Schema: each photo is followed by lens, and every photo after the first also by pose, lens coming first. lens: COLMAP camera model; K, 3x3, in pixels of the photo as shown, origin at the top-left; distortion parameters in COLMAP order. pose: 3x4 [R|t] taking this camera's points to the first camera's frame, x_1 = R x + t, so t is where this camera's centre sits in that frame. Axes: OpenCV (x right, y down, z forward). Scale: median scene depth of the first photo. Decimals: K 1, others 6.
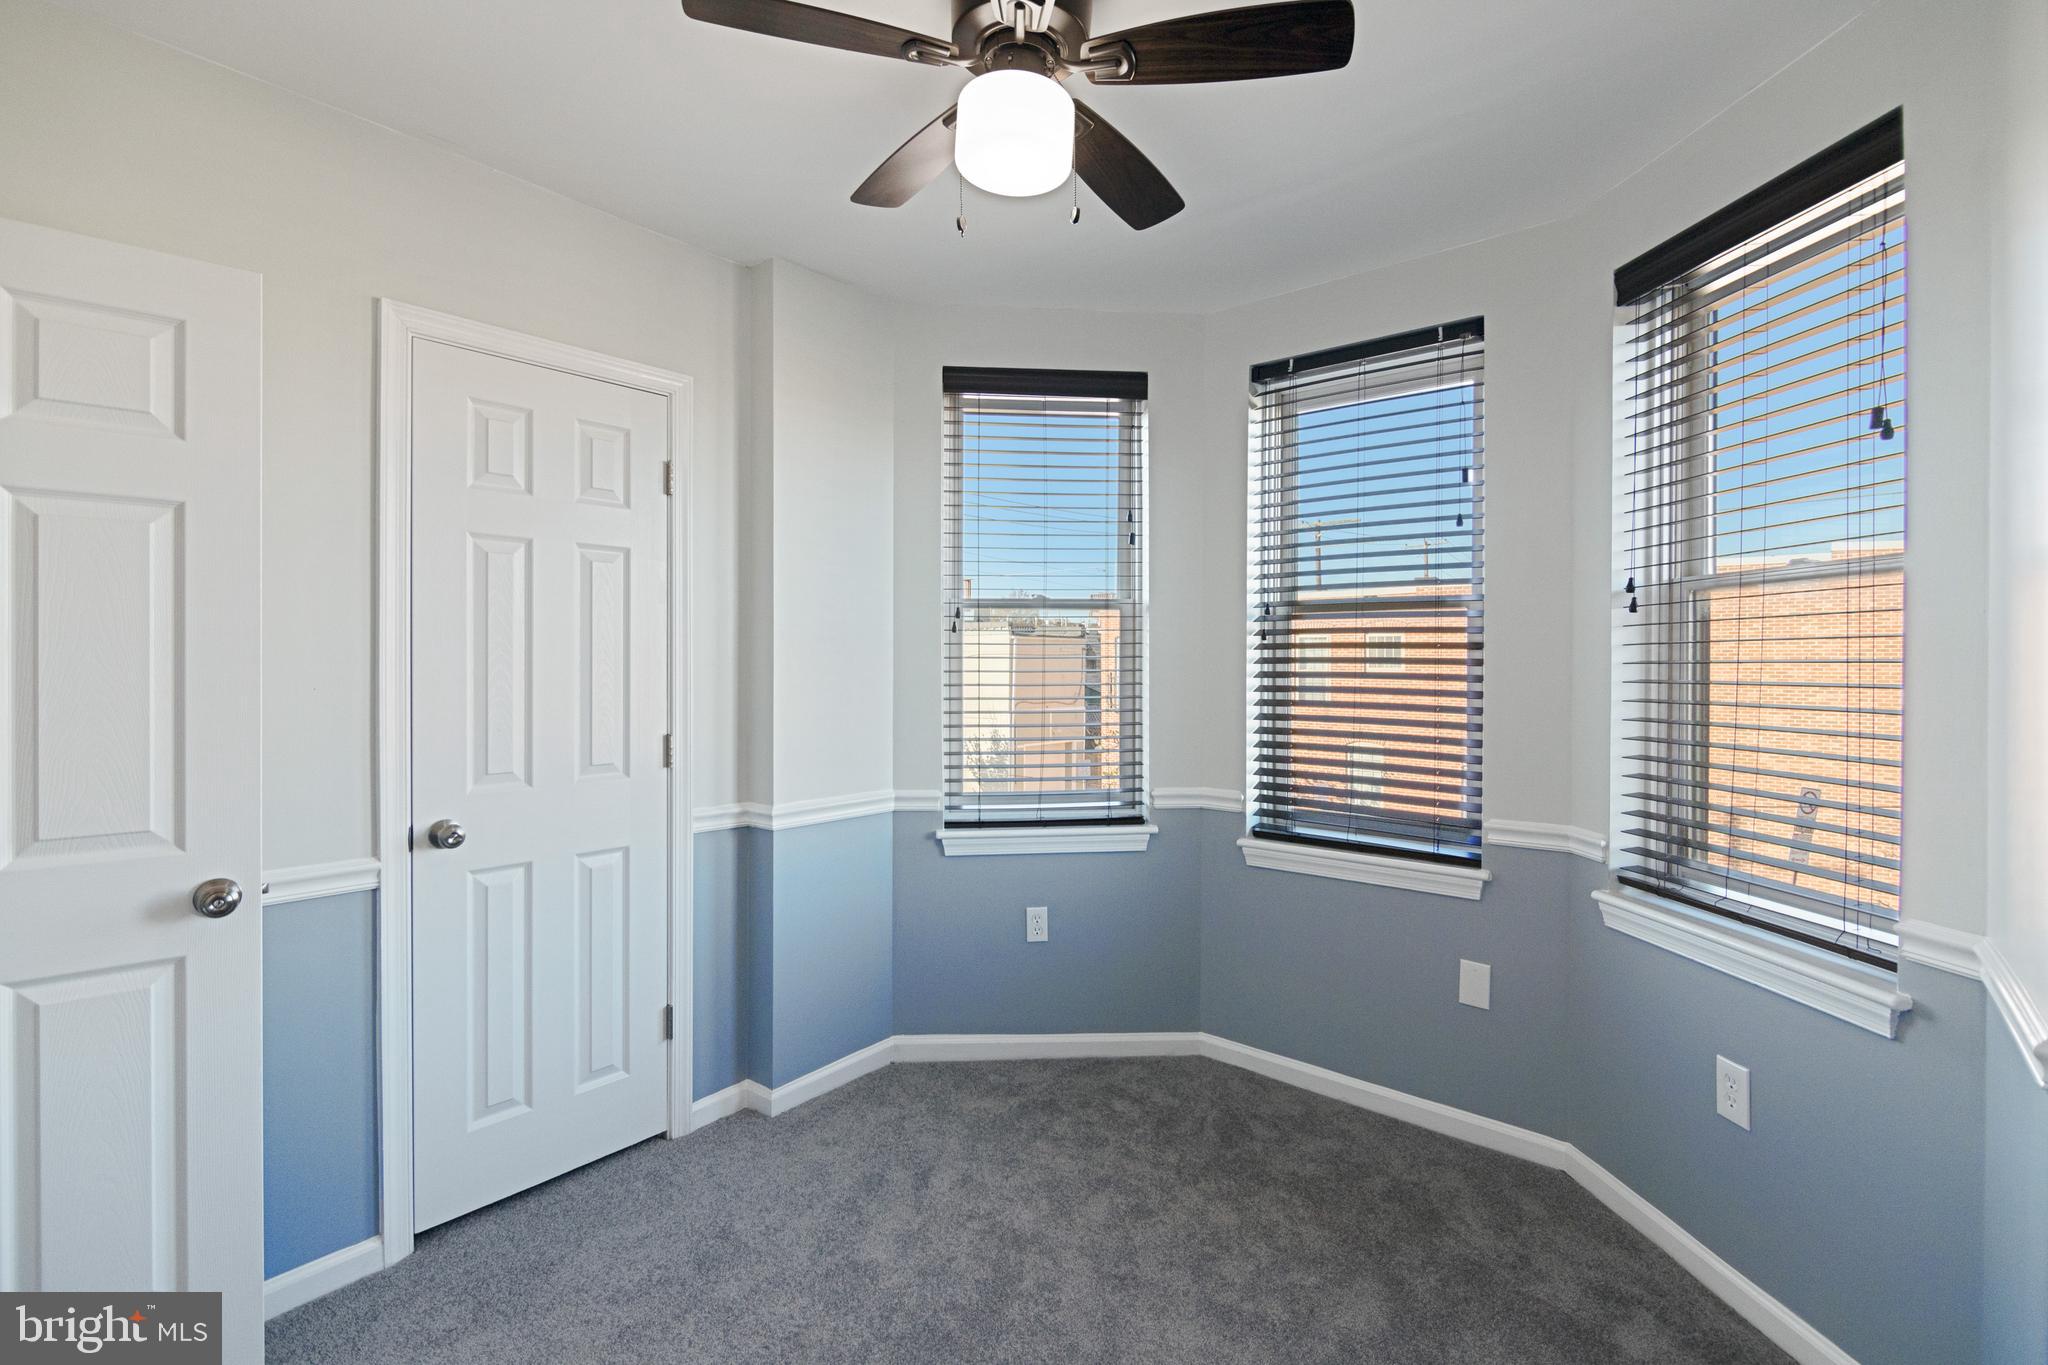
lens RADIAL K [[953.0, 0, 1013.3], [0, 953.0, 652.7], [0, 0, 1]] dist [-0.000536, -0.000644]
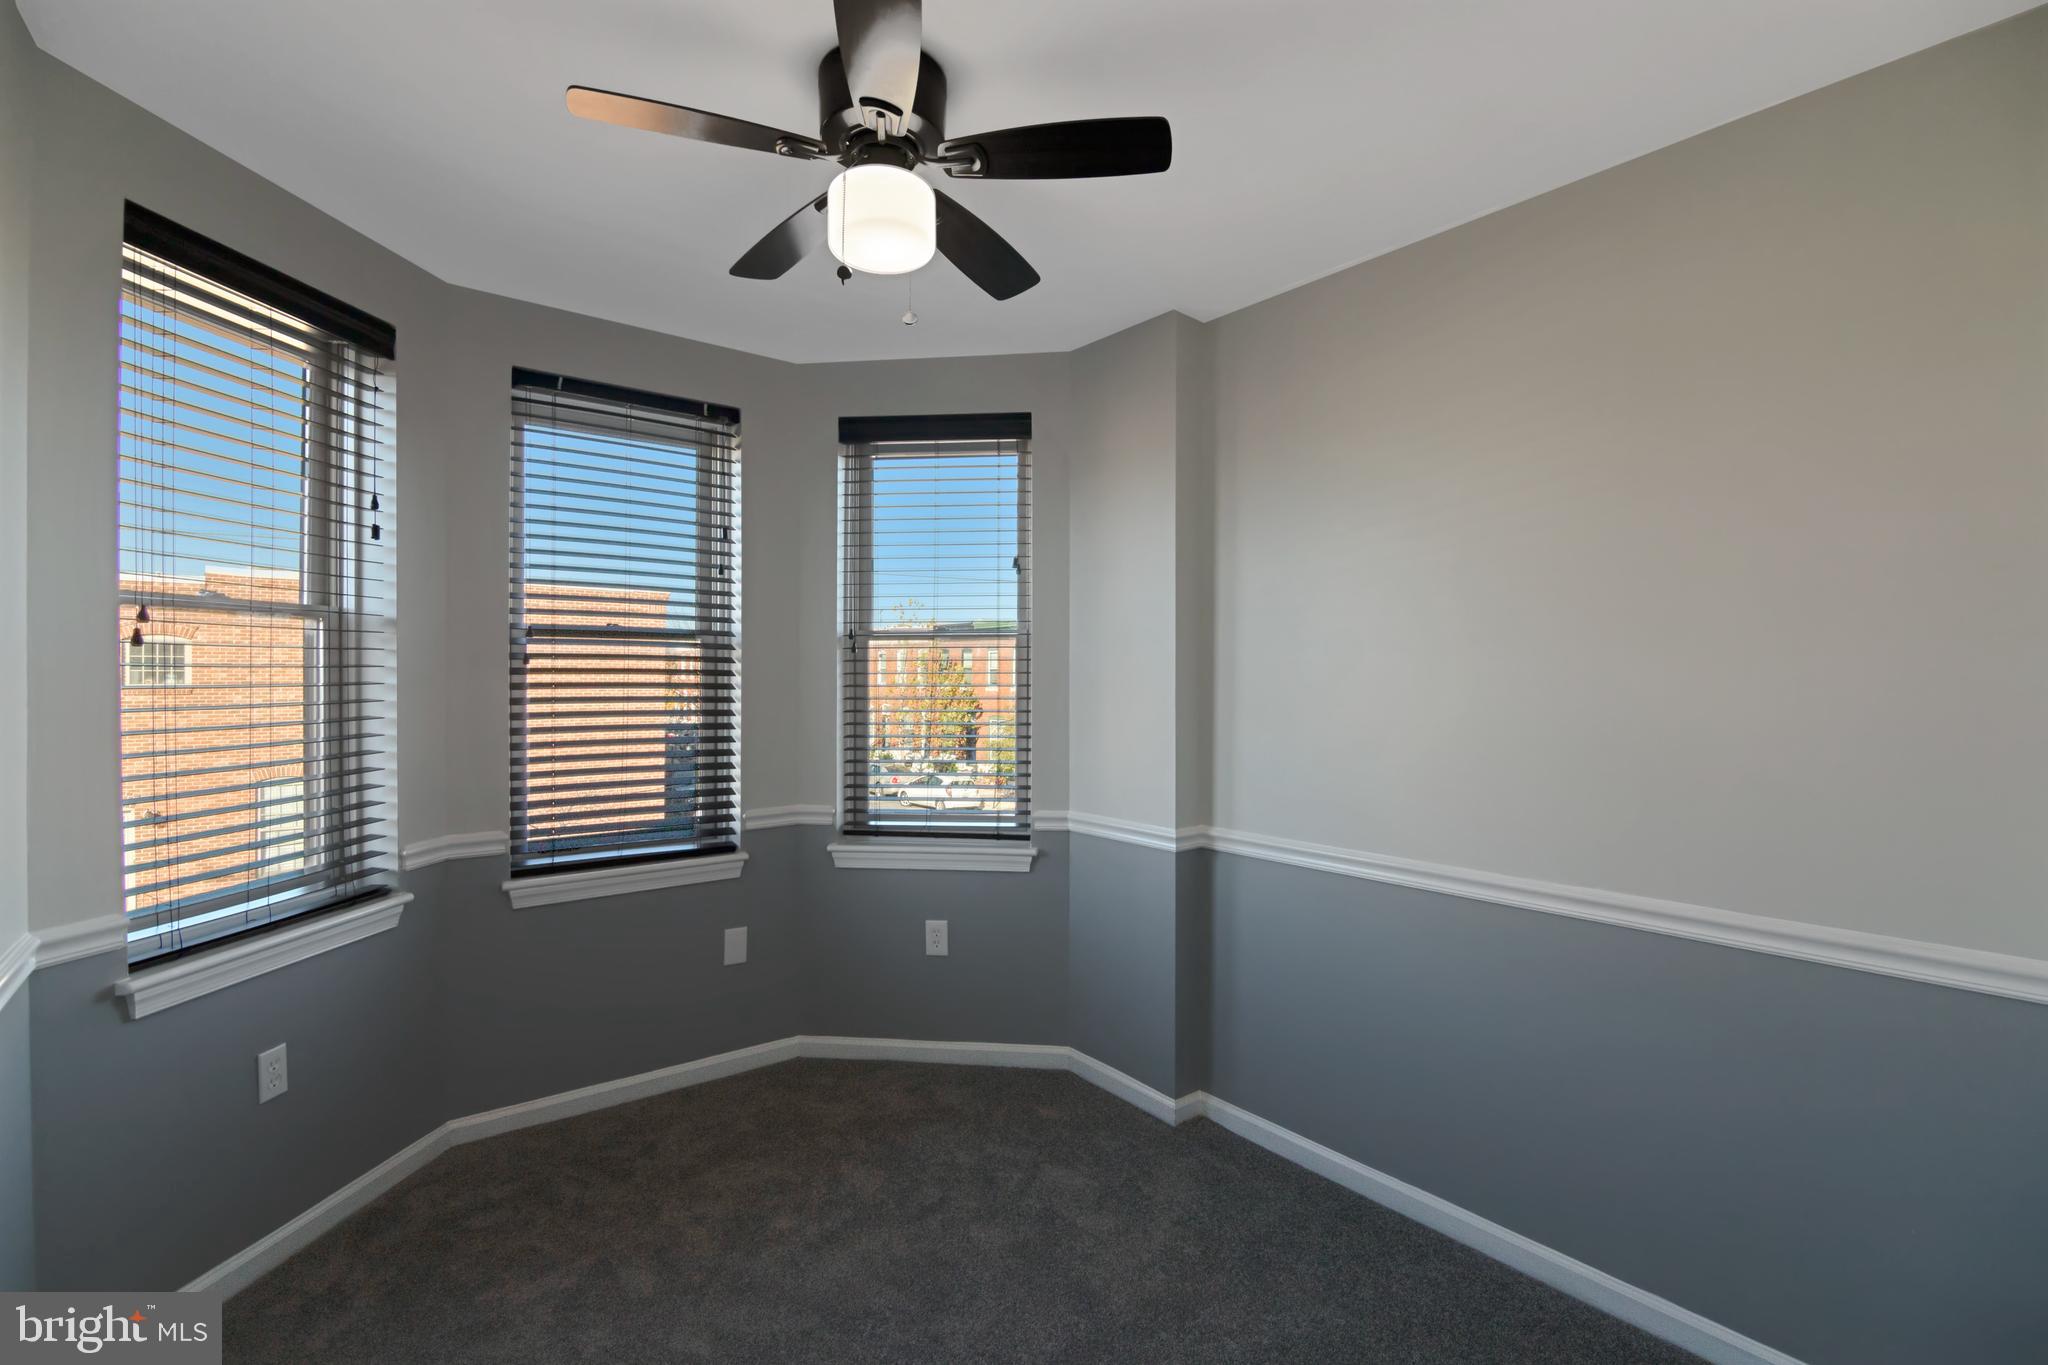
lens RADIAL K [[922.0, 0, 1024.0], [0, 922.0, 682.5], [0, 0, 1]] dist [-0.008646, -0.001320]
pose [[0.181797, 0.003289, 0.983331, -0.662758], [0.000177, 0.999994, -0.003378, 0.010052], [-0.983336, 0.000788, 0.181795, 0.438470]]
